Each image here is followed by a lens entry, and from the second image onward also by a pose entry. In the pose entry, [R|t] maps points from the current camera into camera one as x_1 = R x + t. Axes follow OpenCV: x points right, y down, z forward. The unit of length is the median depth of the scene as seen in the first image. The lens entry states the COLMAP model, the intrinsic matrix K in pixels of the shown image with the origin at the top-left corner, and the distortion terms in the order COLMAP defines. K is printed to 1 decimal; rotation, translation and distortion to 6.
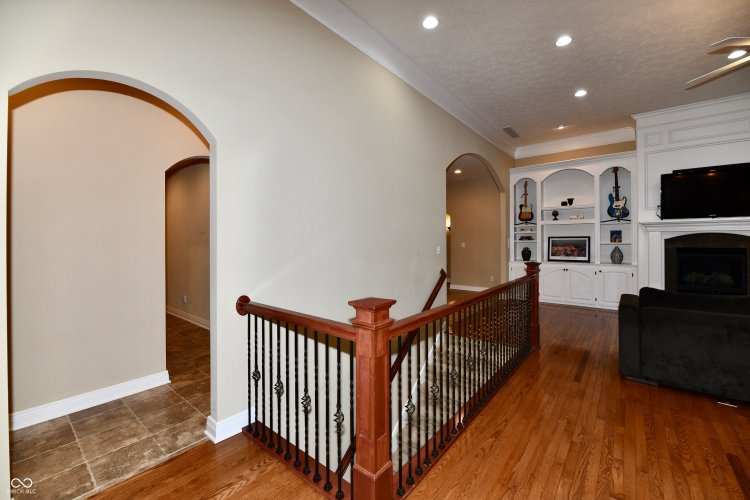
lens RADIAL K [[311.8, 0, 373.3], [0, 311.8, 242.2], [0, 0, 1]] dist [-0.002983, -0.001997]
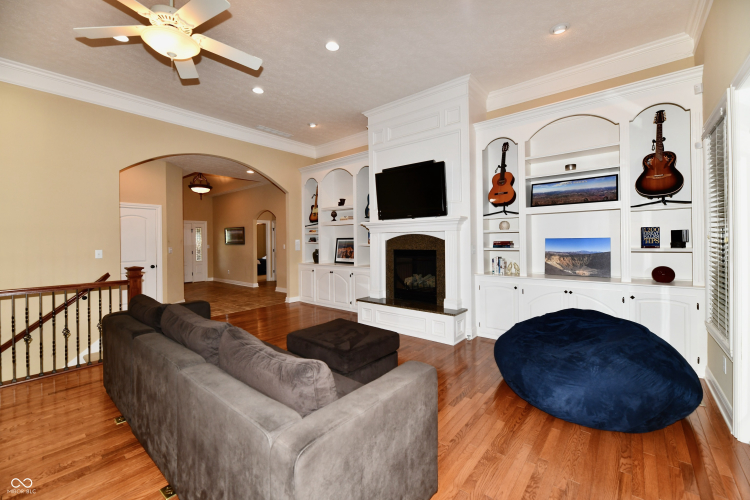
lens RADIAL K [[311.8, 0, 378.3], [0, 311.8, 242.5], [0, 0, 1]] dist [-0.002983, -0.001997]
pose [[0.999996, -0.002661, -0.000268, 0.750044], [0.002661, 0.999996, -0.001345, -0.002028], [0.000272, 0.001345, 0.999999, 0.025031]]
